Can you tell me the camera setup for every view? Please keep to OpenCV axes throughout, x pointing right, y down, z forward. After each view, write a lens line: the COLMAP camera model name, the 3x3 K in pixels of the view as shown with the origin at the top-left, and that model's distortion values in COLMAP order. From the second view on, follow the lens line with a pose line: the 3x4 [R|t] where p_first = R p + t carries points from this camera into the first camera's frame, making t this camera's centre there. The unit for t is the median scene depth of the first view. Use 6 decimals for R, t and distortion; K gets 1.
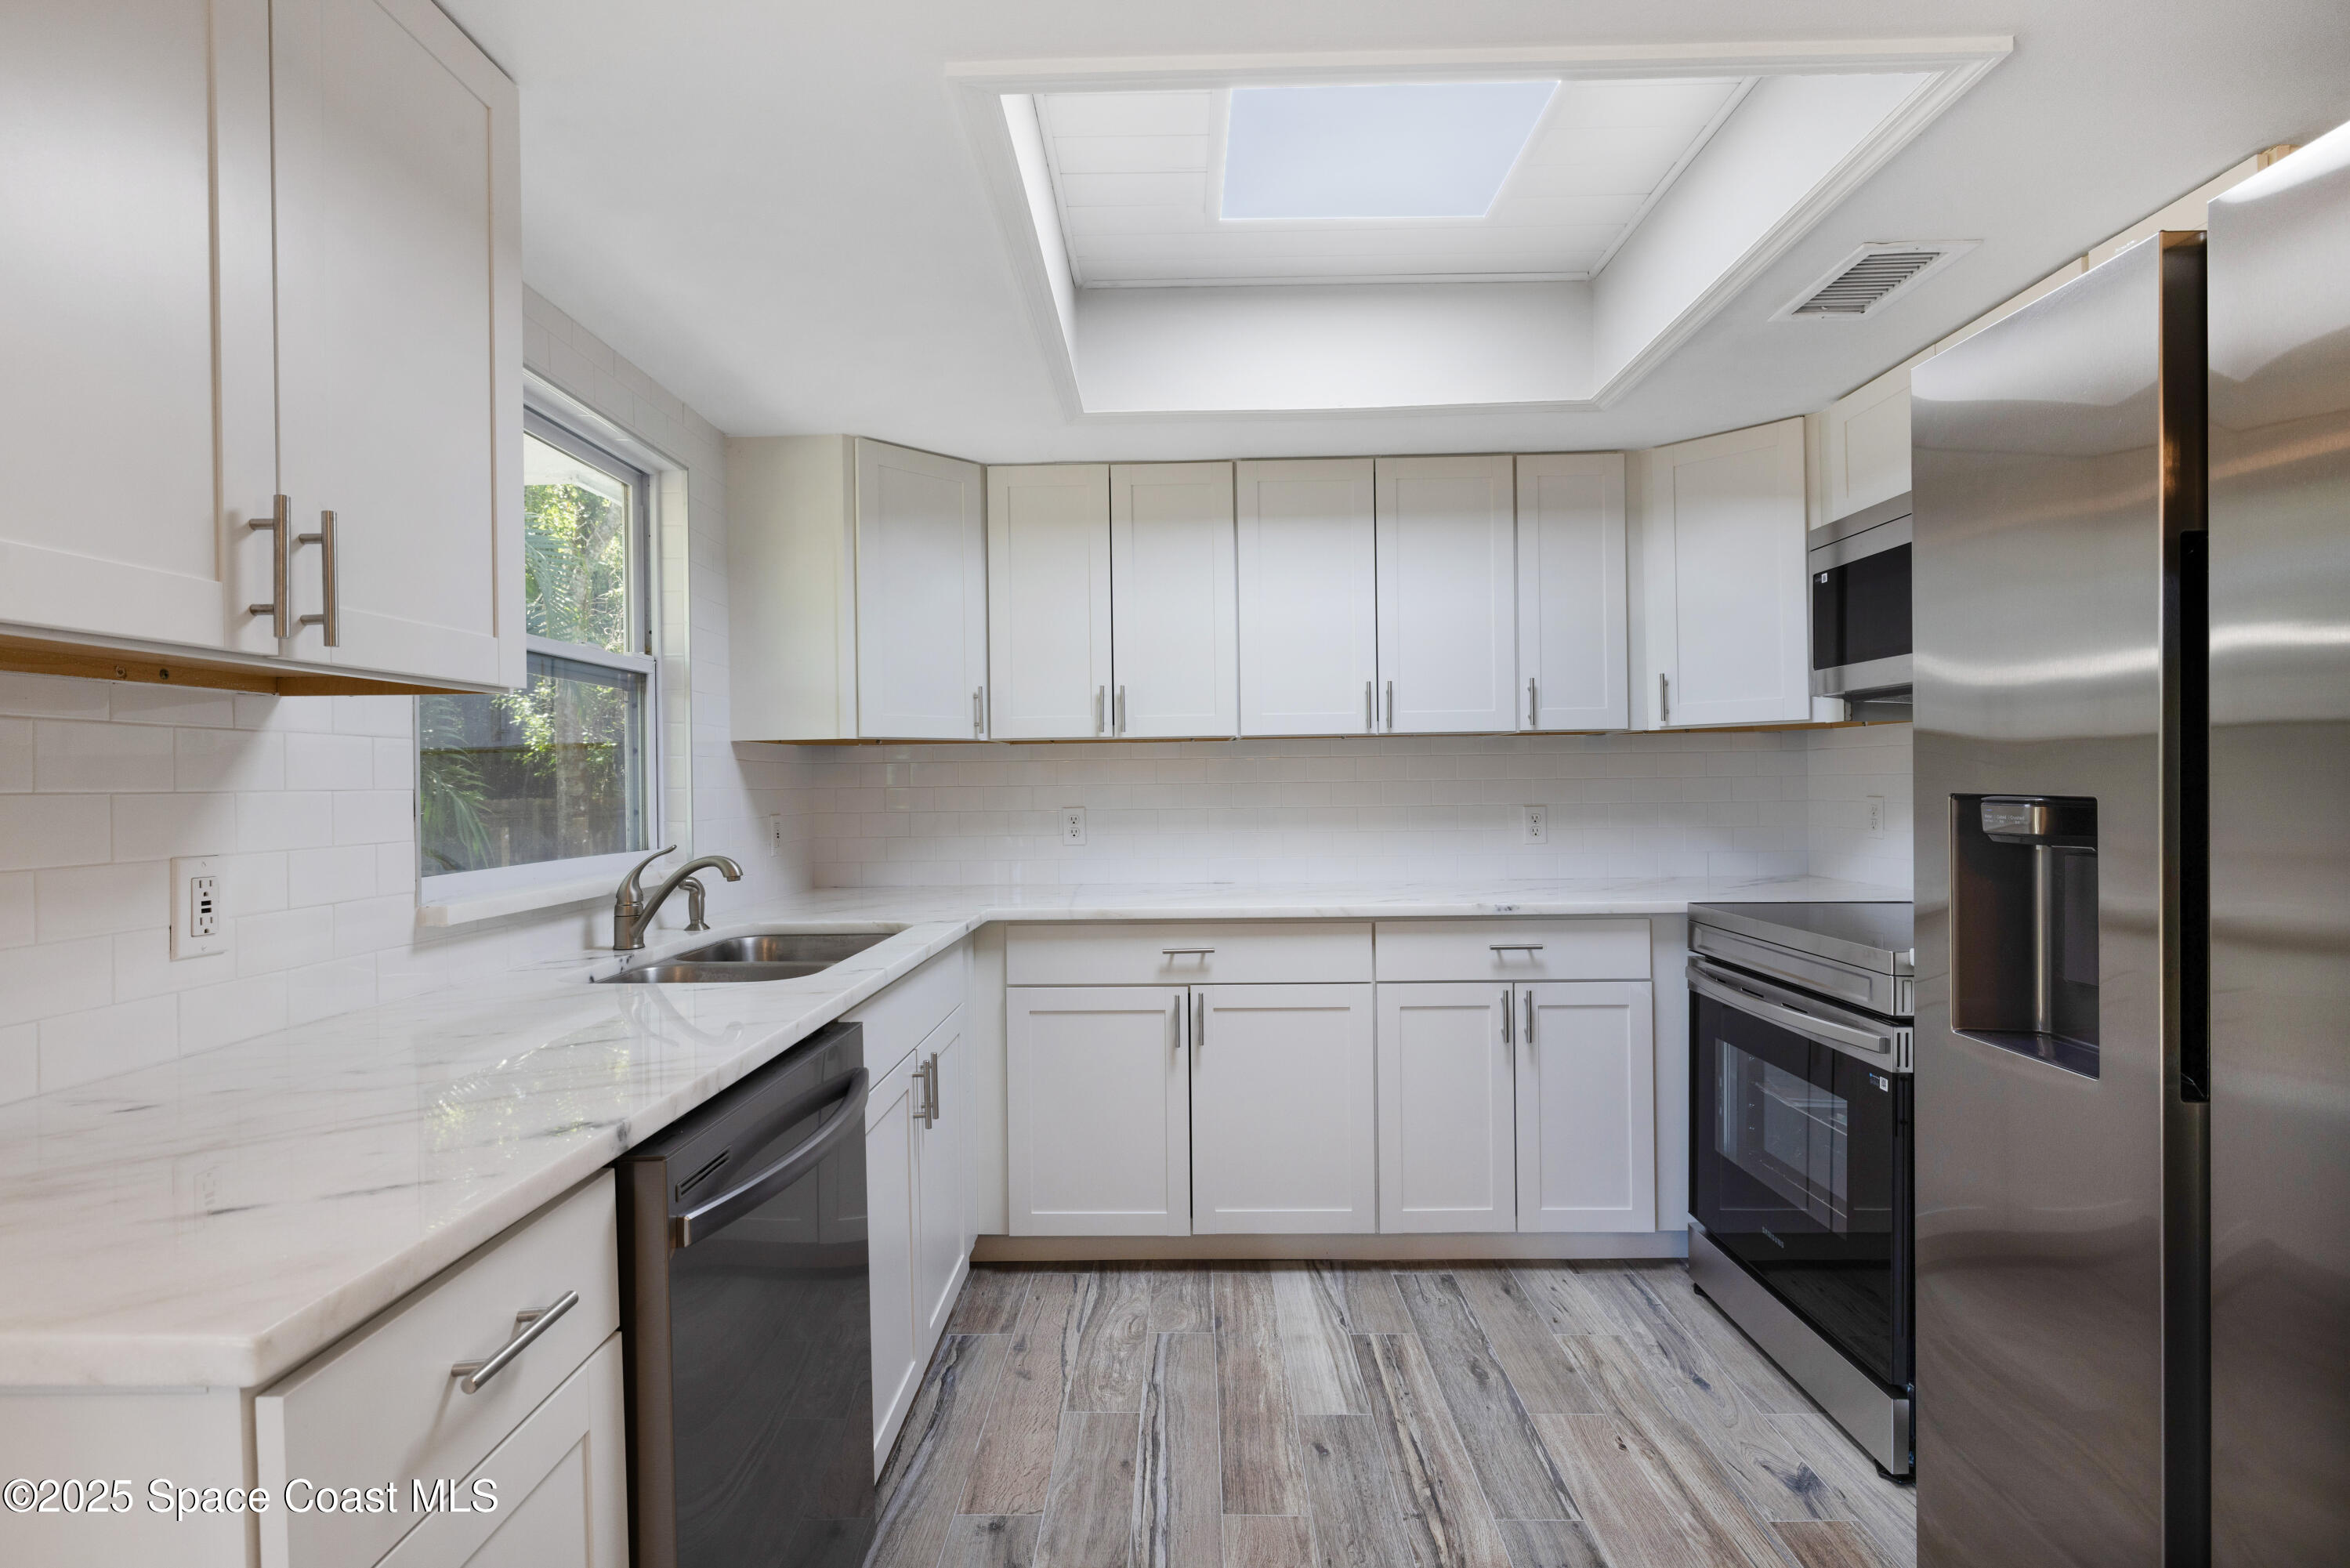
lens RADIAL K [[1121.4, 0, 1178.2], [0, 1121.4, 785.0], [0, 0, 1]] dist [-0.006096, -0.000033]
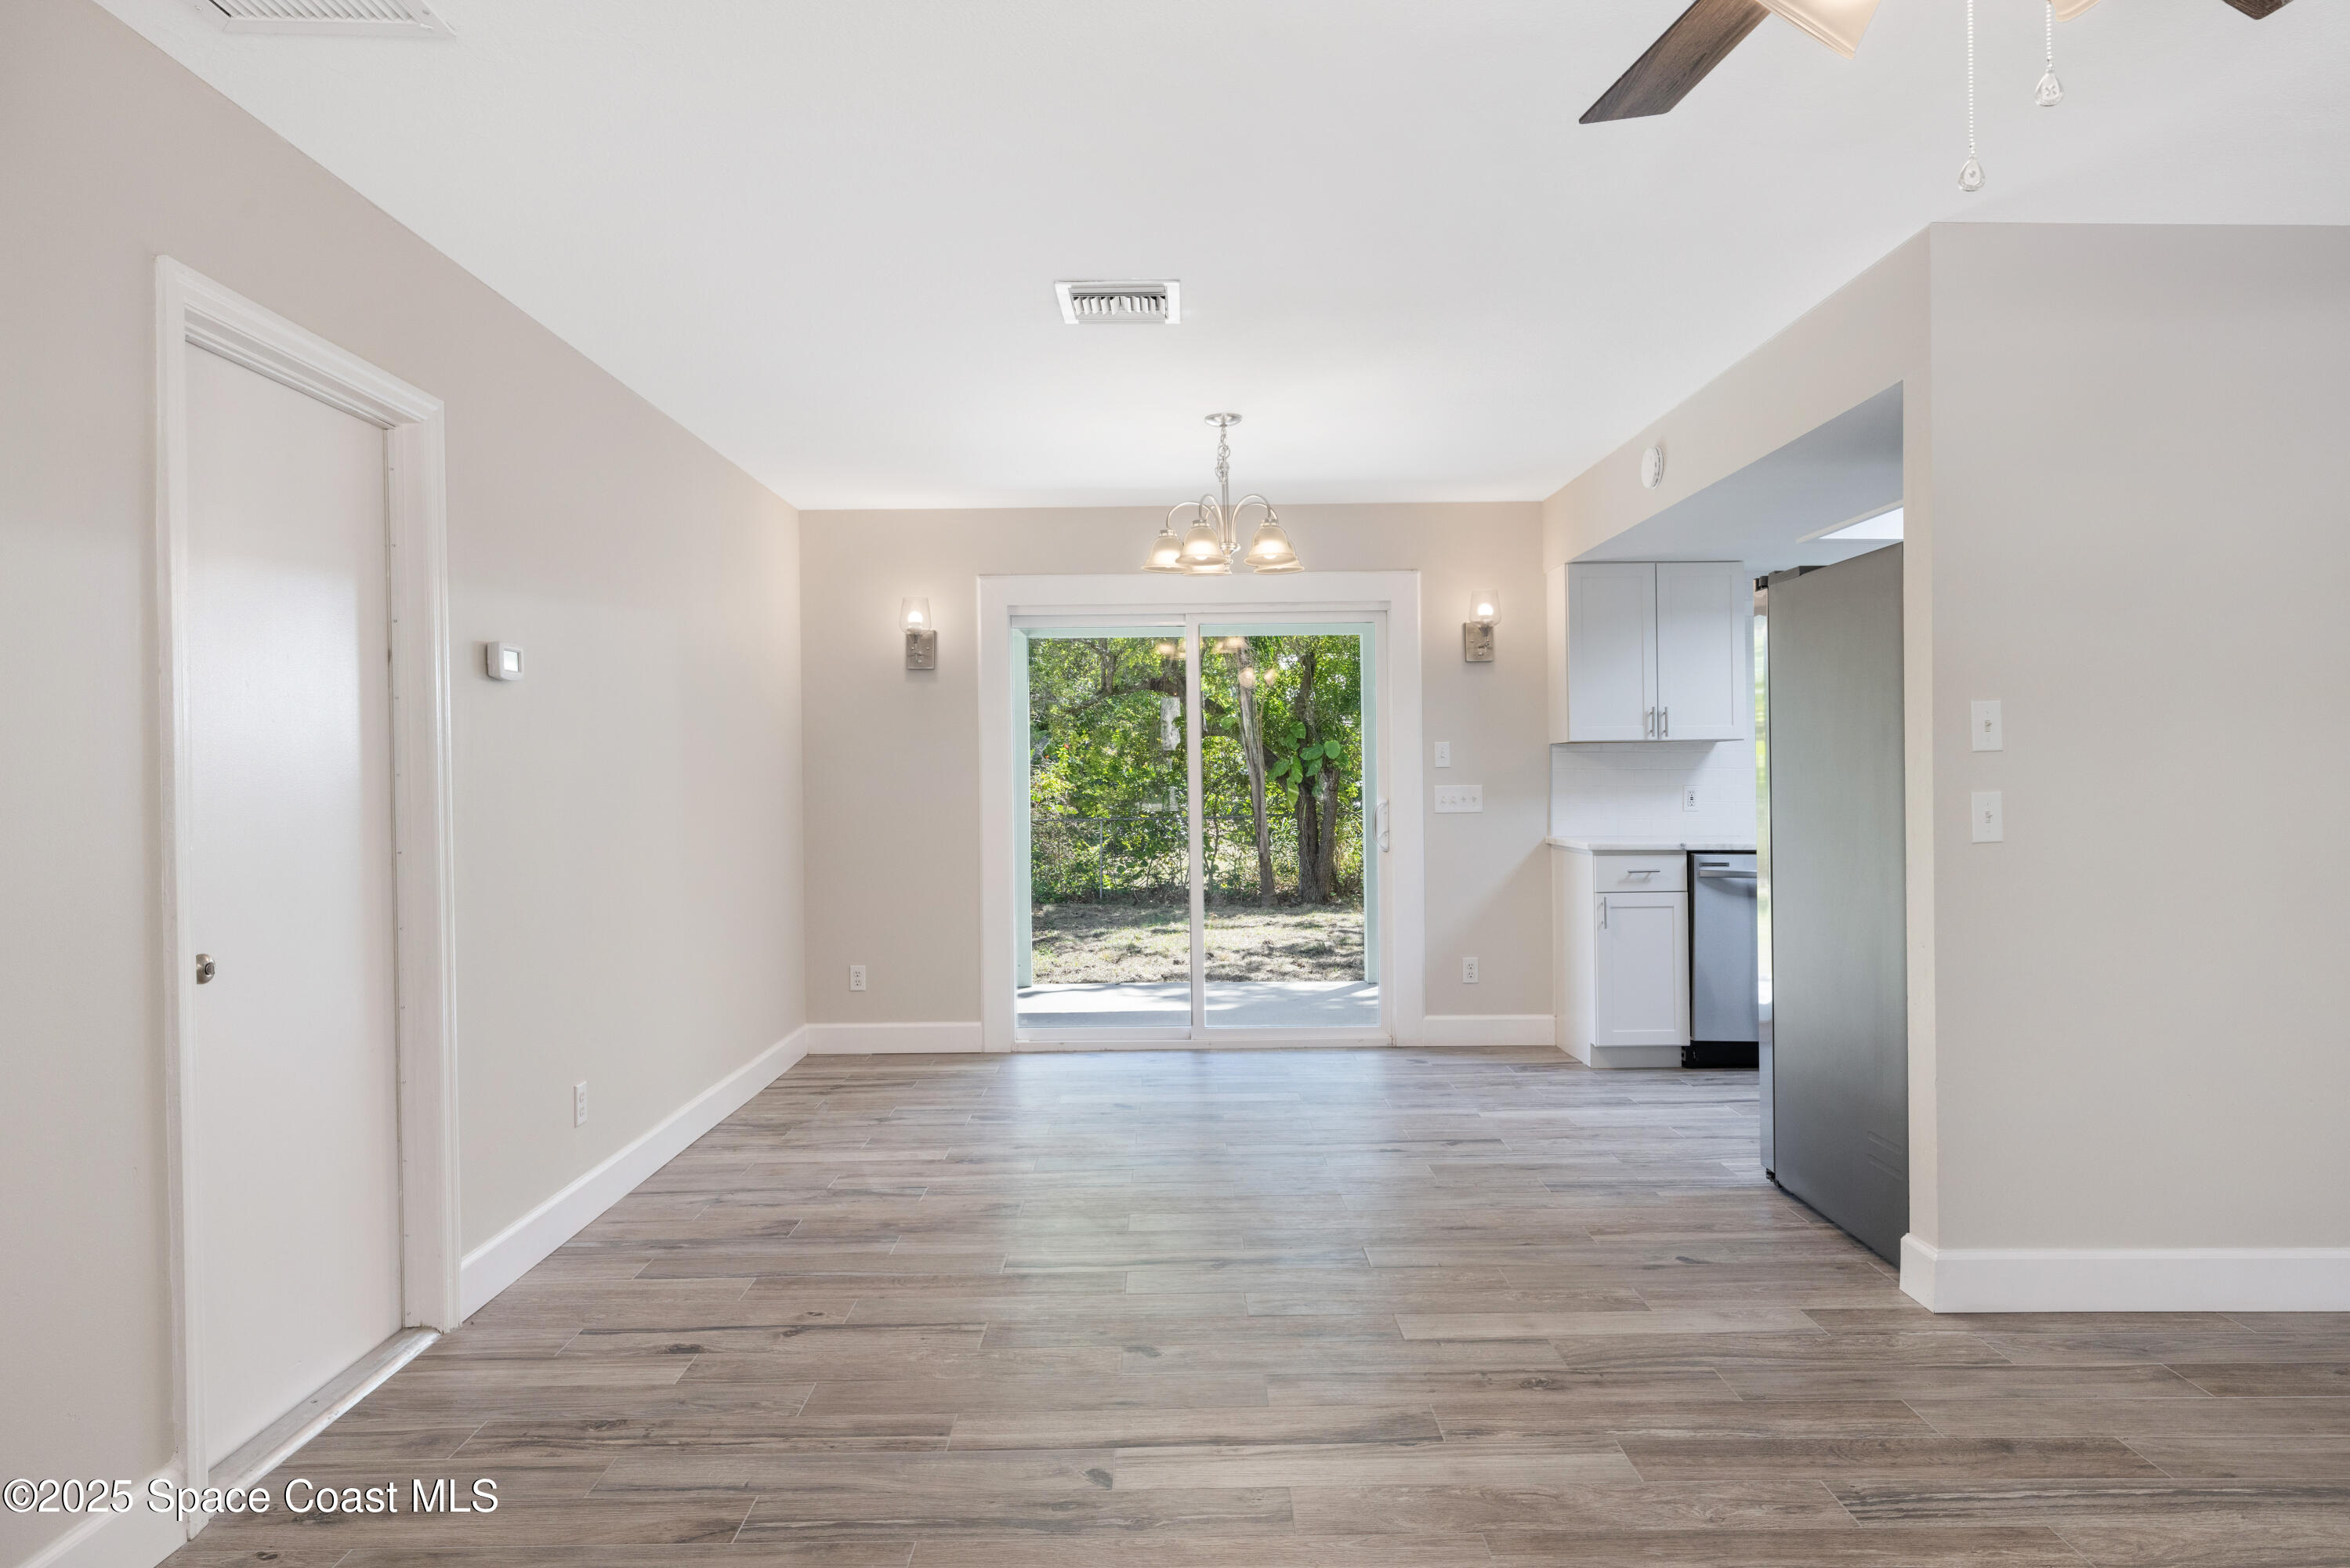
lens RADIAL K [[1405.4, 0, 1148.3], [0, 1405.4, 781.0], [0, 0, 1]] dist [-0.005035, 0.004871]
pose [[0.008506, 0.013708, -0.999870, 1.827350], [0.002935, 0.999901, 0.013733, -0.009927], [0.999960, -0.003051, 0.008465, -0.427543]]
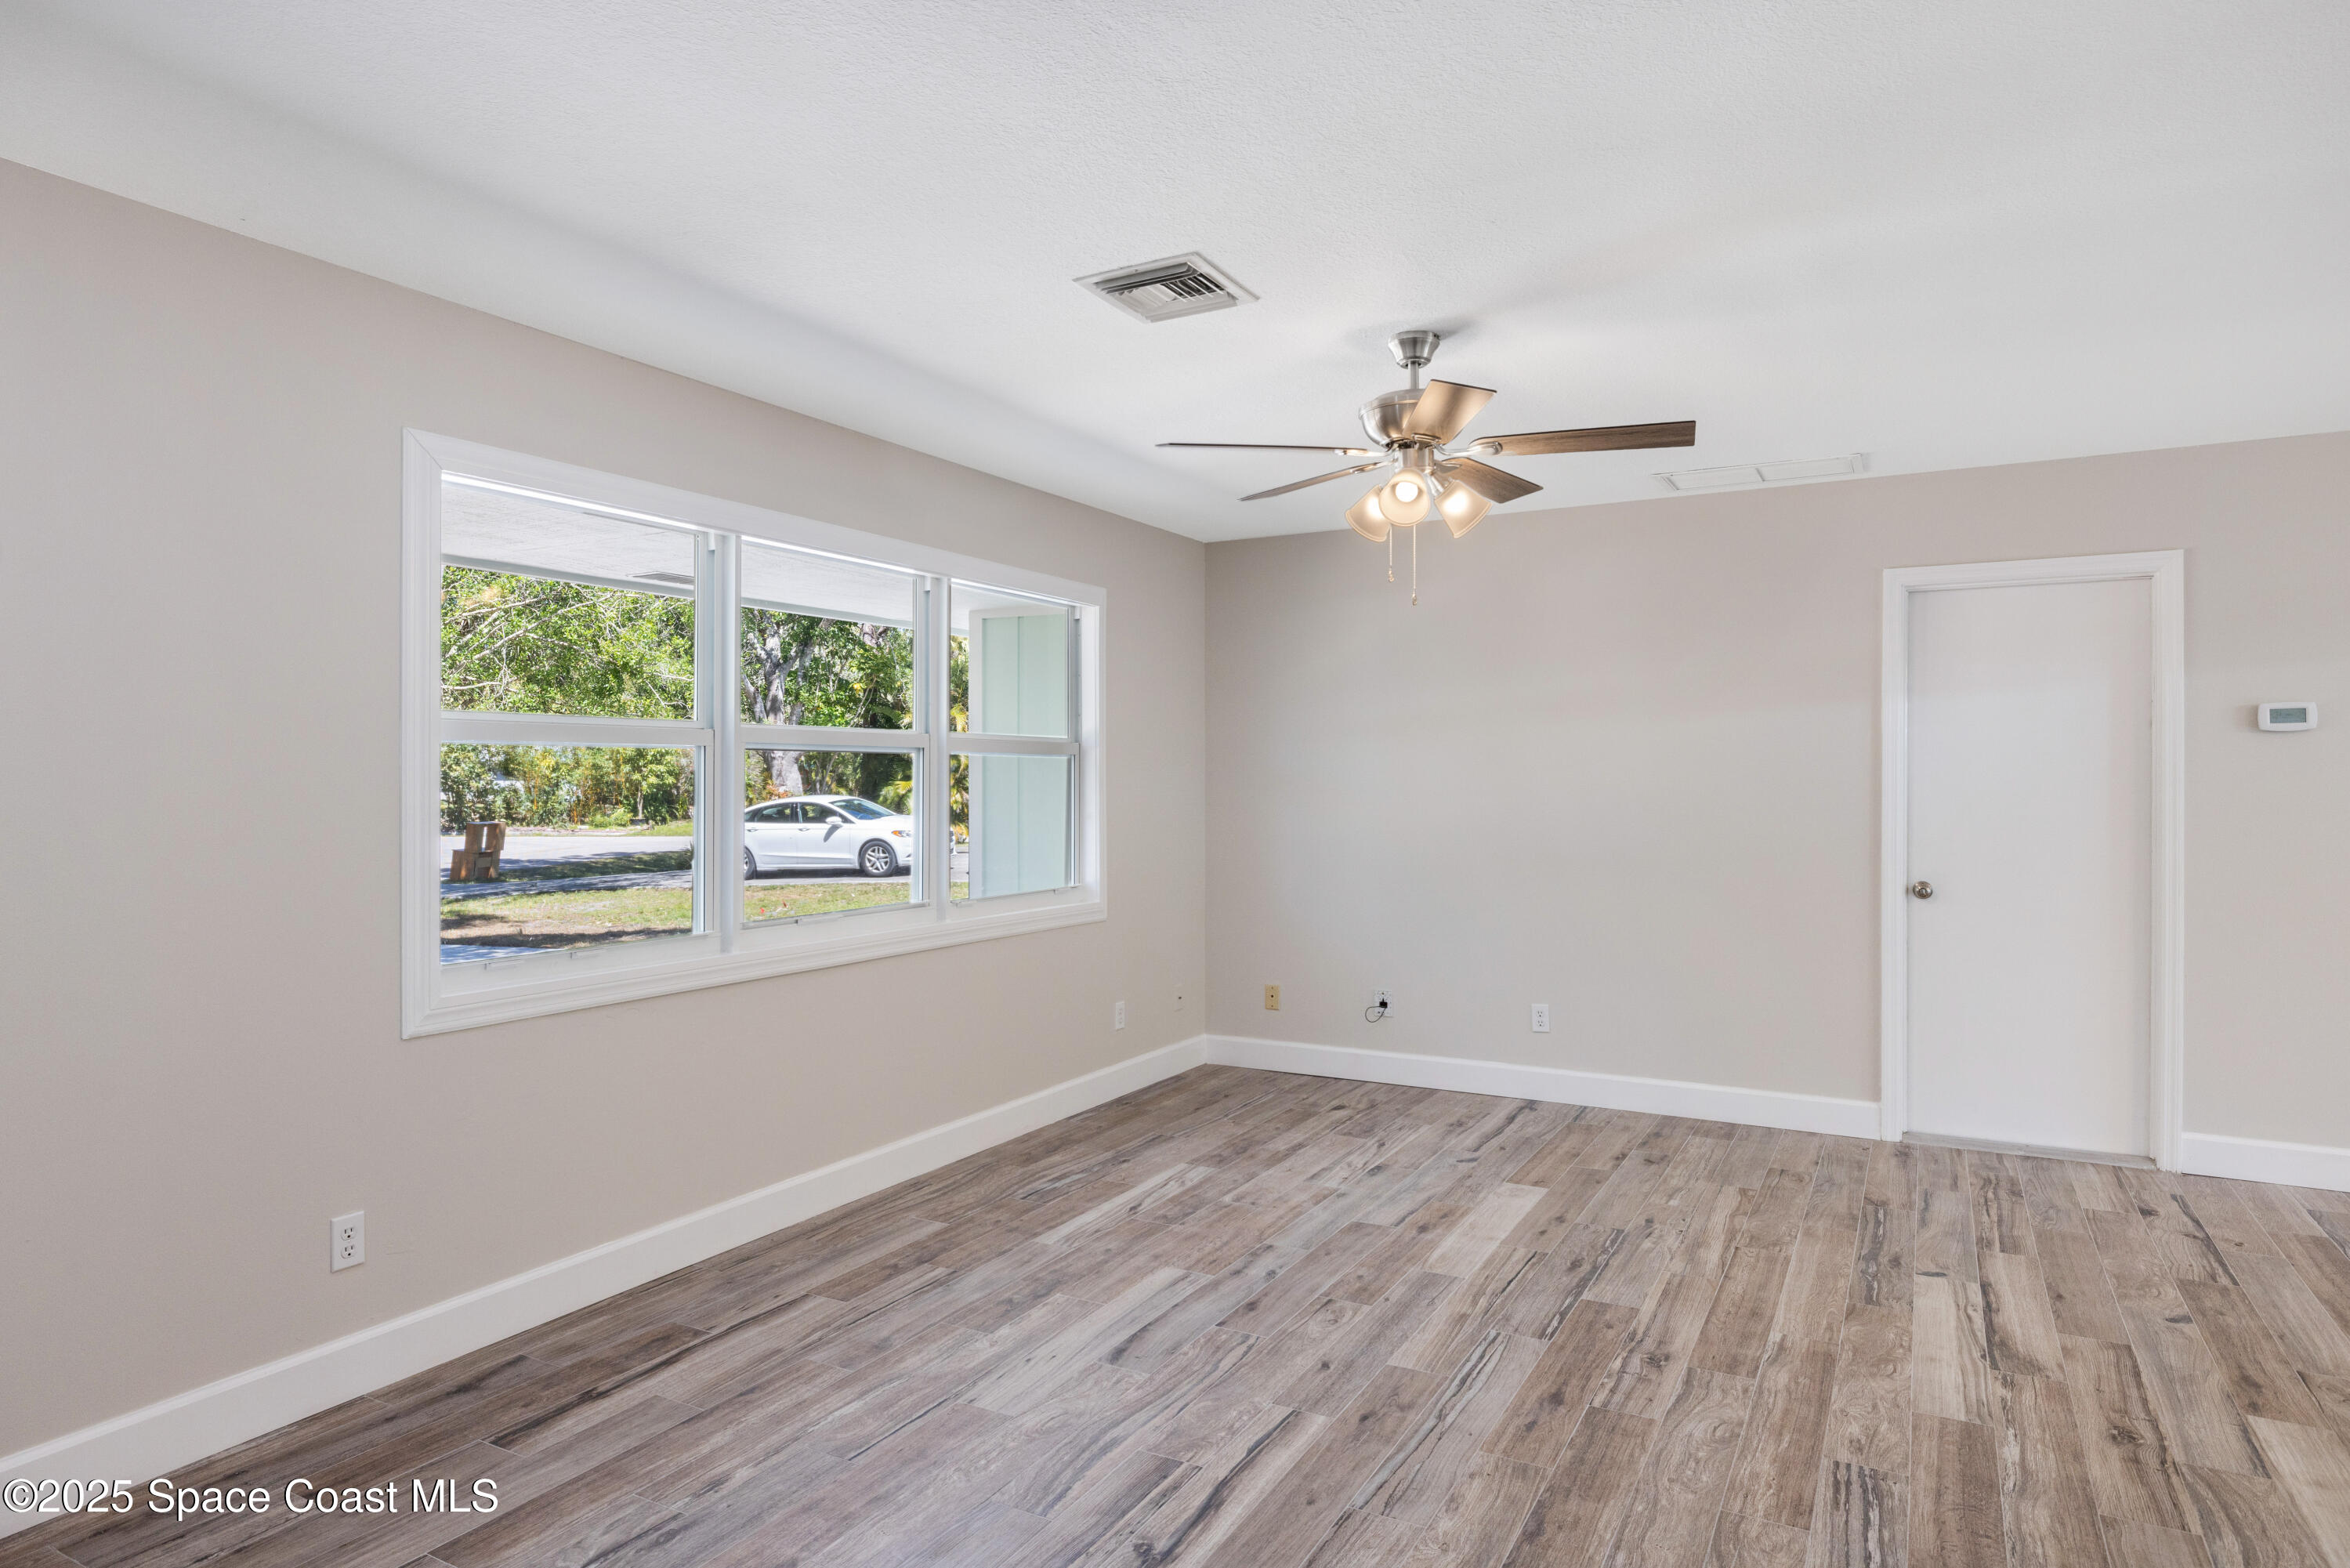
lens RADIAL K [[1325.2, 0, 1167.4], [0, 1325.2, 771.3], [0, 0, 1]] dist [-0.006060, 0.001618]
pose [[-0.876454, 0.011939, 0.481338, 0.978240], [0.011432, 0.999927, -0.003986, -0.046760], [-0.481350, 0.002009, -0.876526, 1.016673]]
